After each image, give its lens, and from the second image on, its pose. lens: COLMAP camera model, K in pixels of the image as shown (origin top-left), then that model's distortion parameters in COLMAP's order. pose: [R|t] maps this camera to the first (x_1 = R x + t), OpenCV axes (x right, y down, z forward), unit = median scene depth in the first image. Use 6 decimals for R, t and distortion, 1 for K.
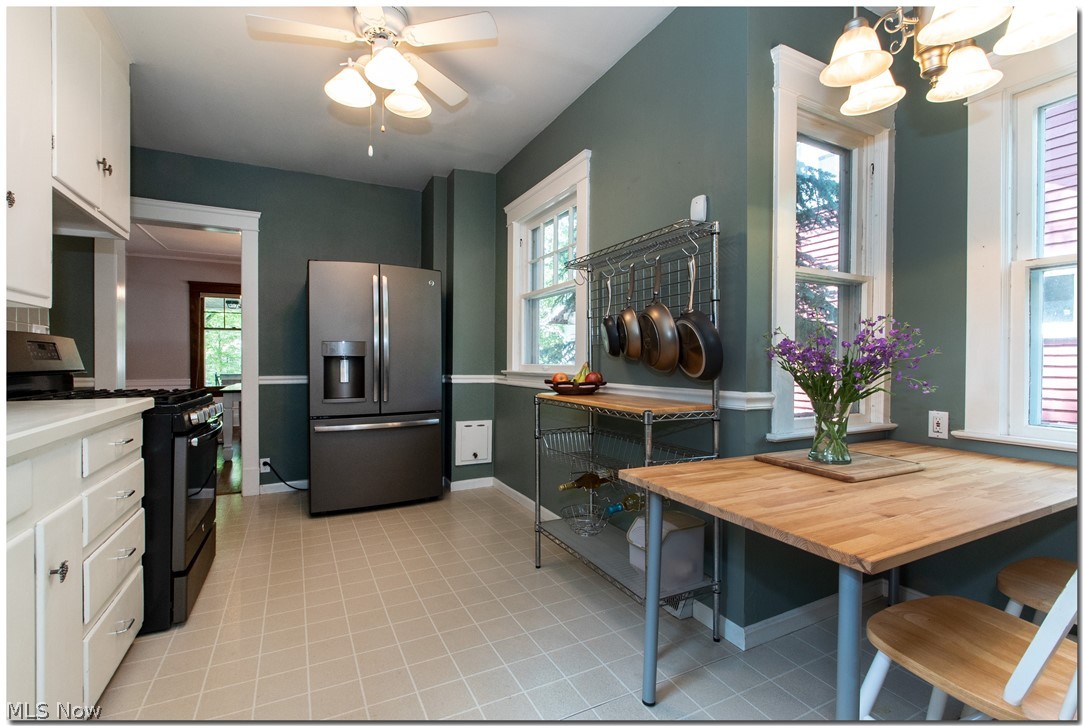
lens RADIAL K [[481.4, 0, 543.3], [0, 481.4, 362.0], [0, 0, 1]] dist [-0.007979, -0.001011]
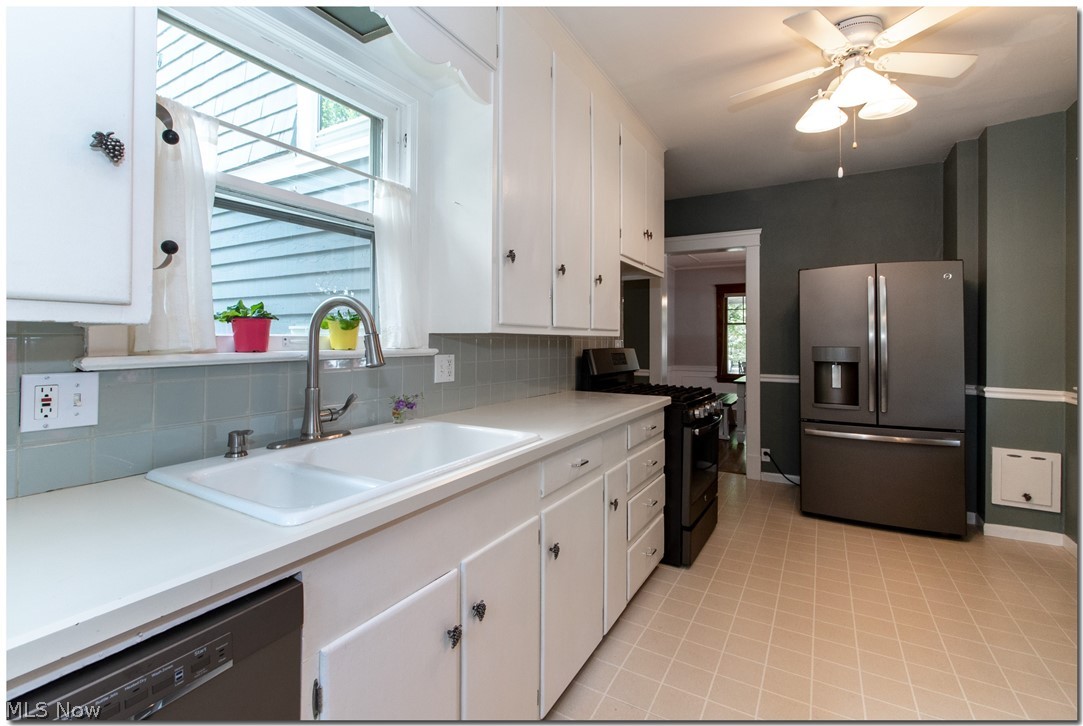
lens RADIAL K [[481.4, 0, 533.1], [0, 481.4, 336.1], [0, 0, 1]] dist [-0.007979, -0.001011]
pose [[0.530251, -0.010220, -0.847779, 0.095377], [-0.009895, 0.999785, -0.018241, -0.040853], [0.847783, 0.018061, 0.530035, -0.054818]]
